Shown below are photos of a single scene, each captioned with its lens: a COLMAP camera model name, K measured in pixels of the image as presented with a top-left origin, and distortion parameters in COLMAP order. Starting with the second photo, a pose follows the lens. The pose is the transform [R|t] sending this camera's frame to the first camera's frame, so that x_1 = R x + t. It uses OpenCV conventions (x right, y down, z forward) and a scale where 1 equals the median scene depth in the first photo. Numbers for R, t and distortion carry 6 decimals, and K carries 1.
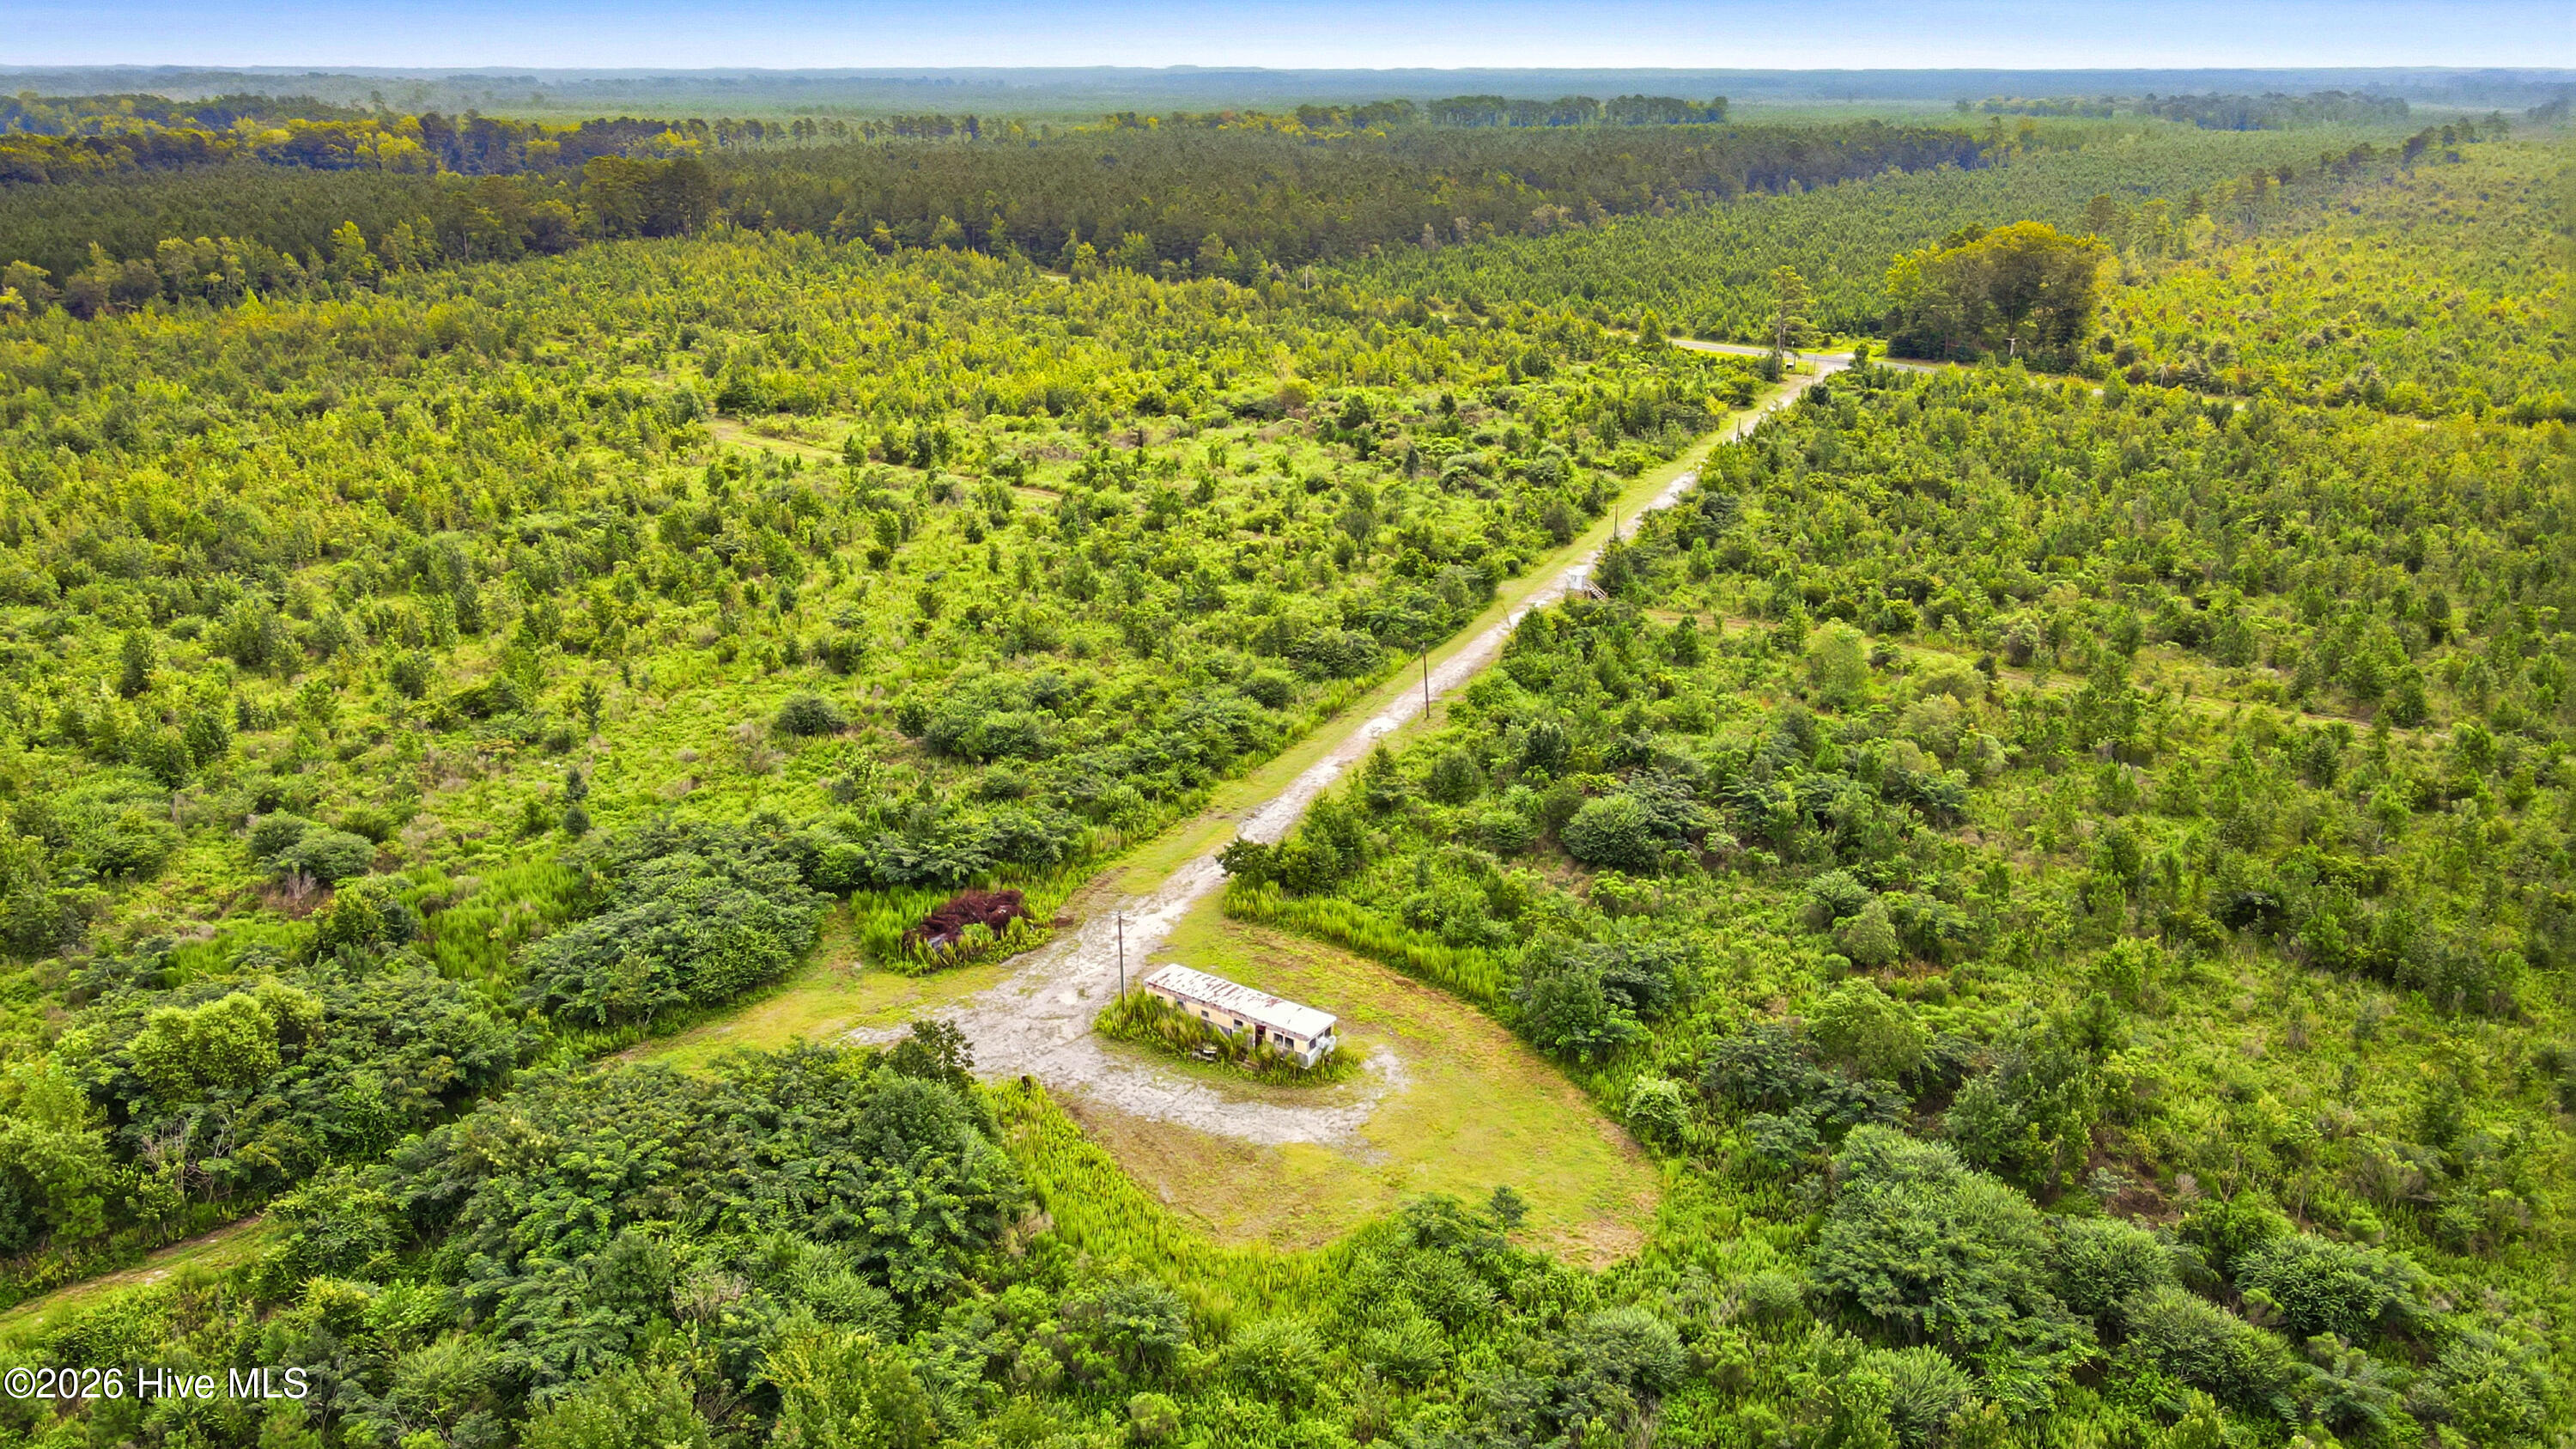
lens RADIAL K [[1893.3, 0, 1290.5], [0, 1893.3, 722.8], [0, 0, 1]] dist [0.000471, 0.015922]
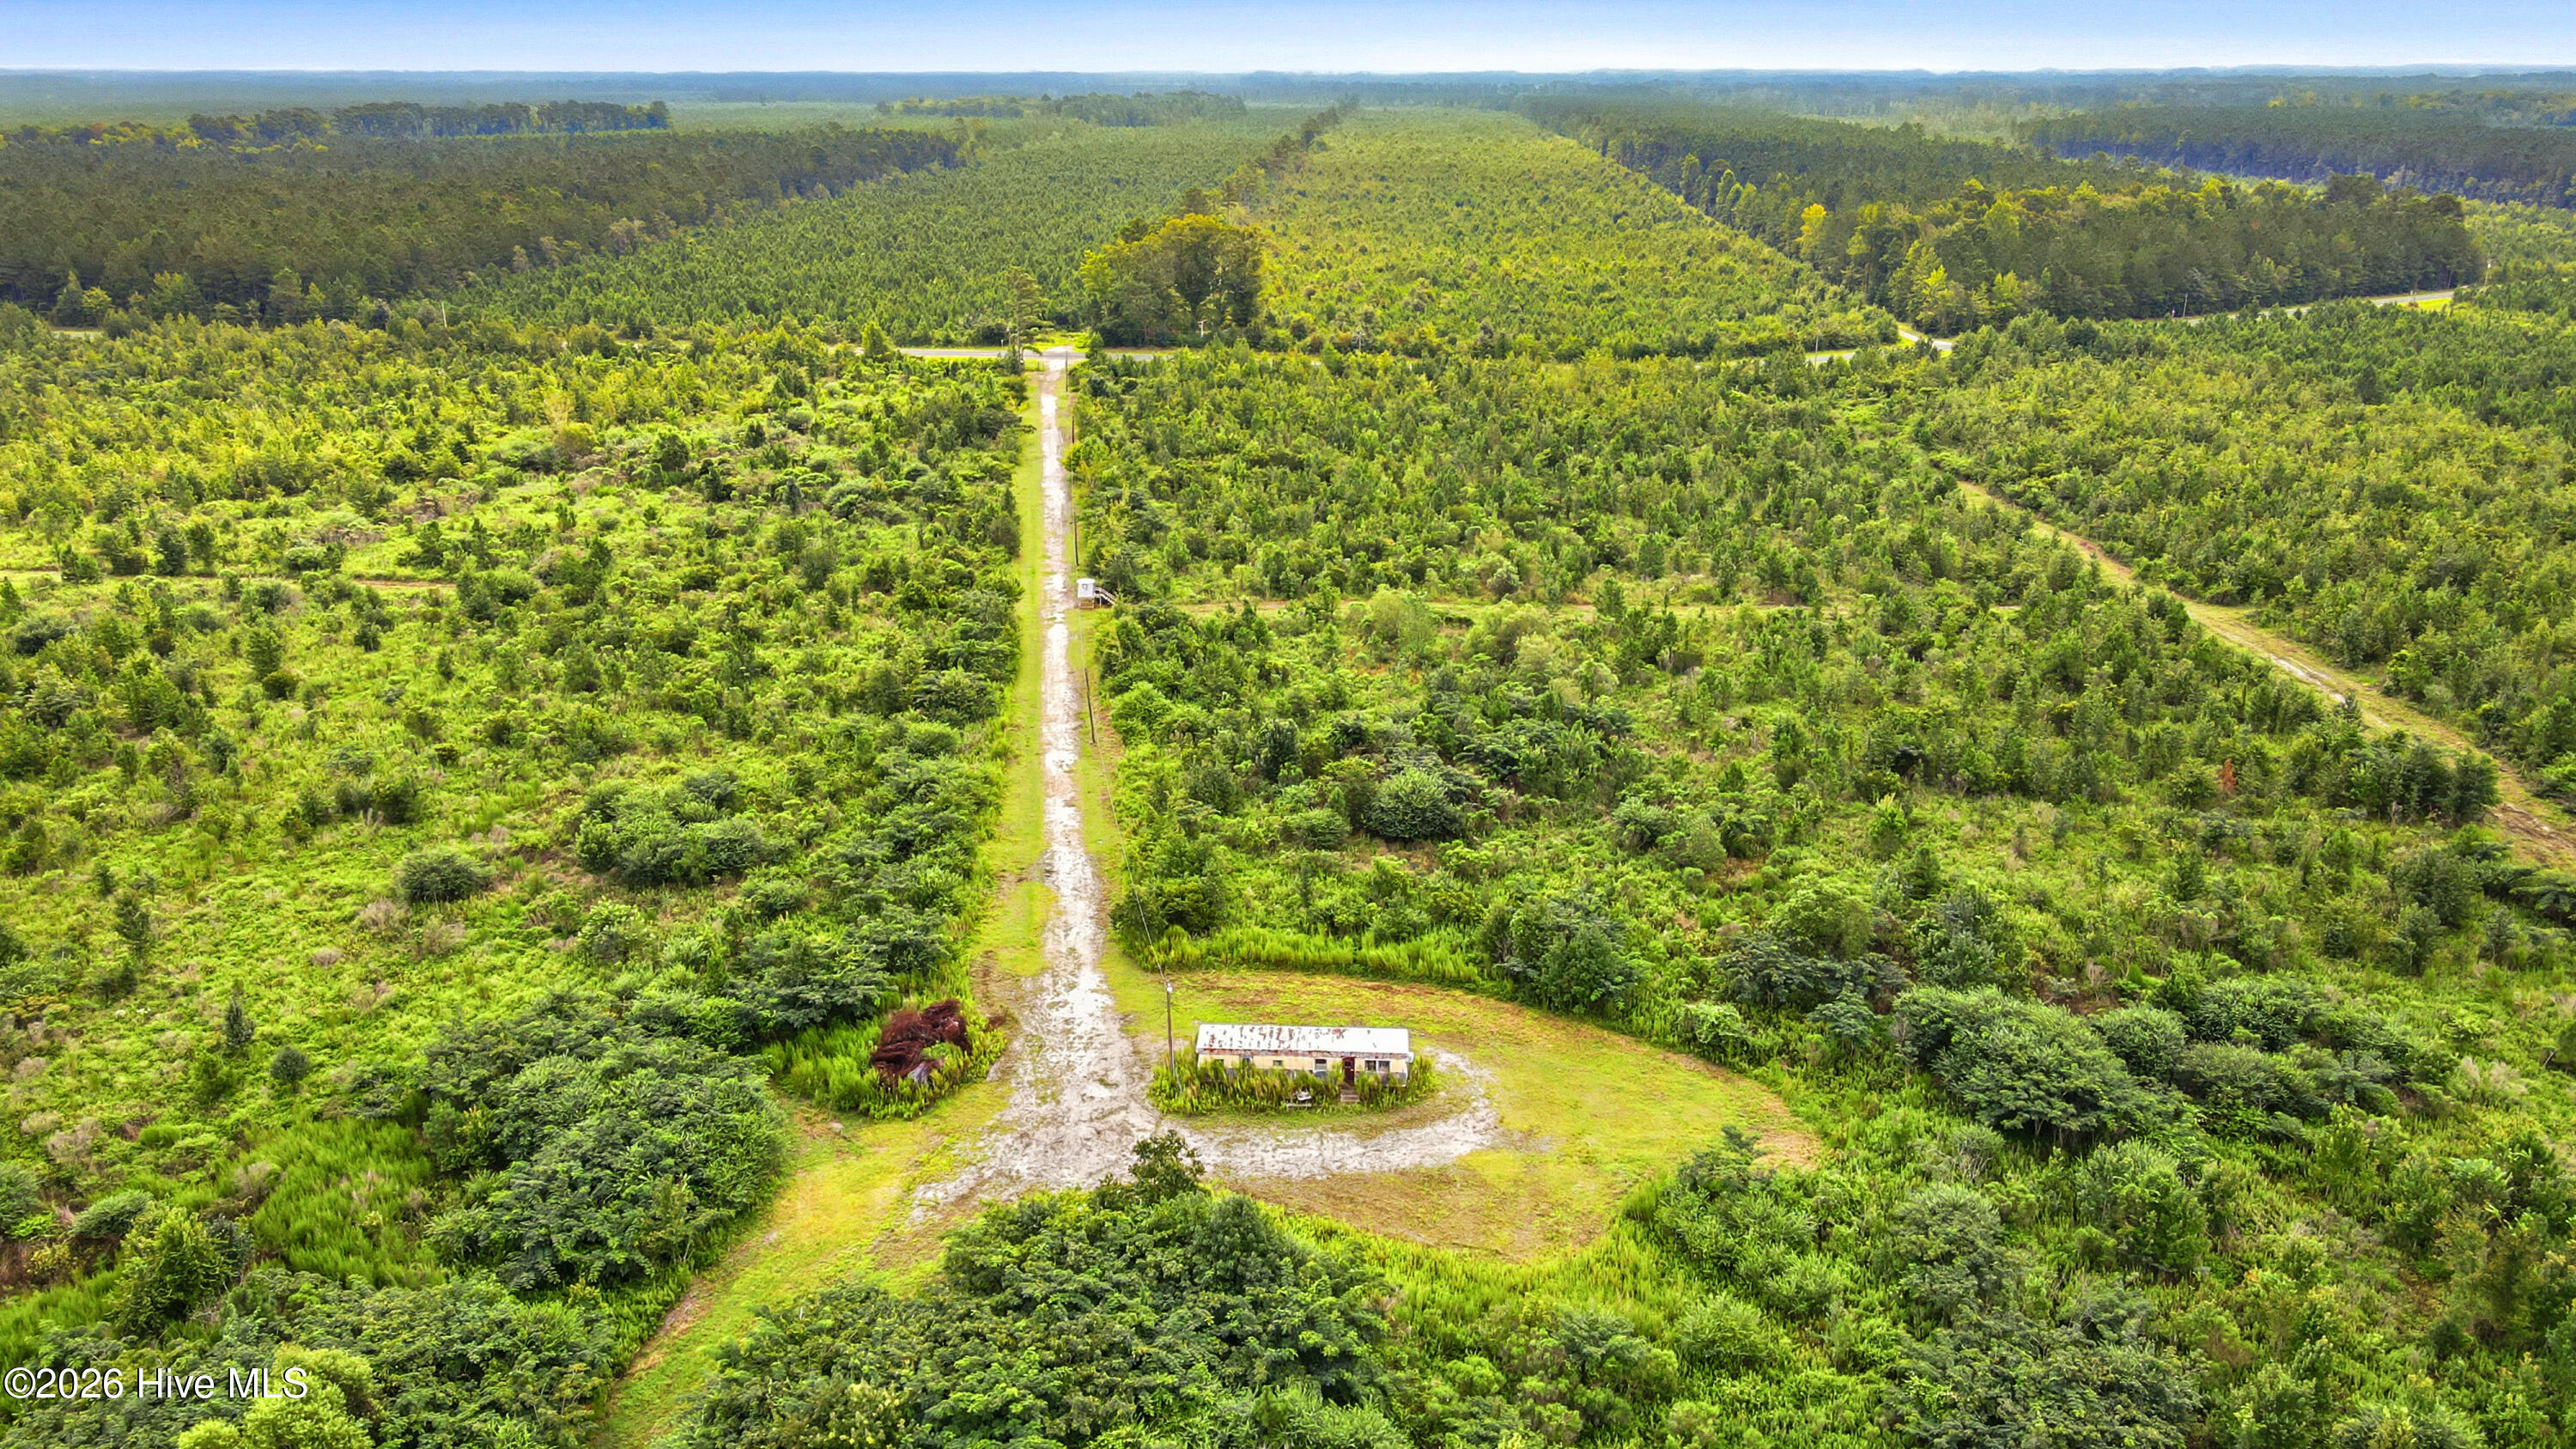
lens RADIAL K [[1893.3, 0, 1283.8], [0, 1893.3, 746.9], [0, 0, 1]] dist [0.000471, 0.015922]
pose [[0.846201, -0.183770, 0.500172, -0.128156], [0.178741, 0.982158, 0.058460, -0.015527], [-0.501991, 0.039933, 0.863951, 0.042033]]
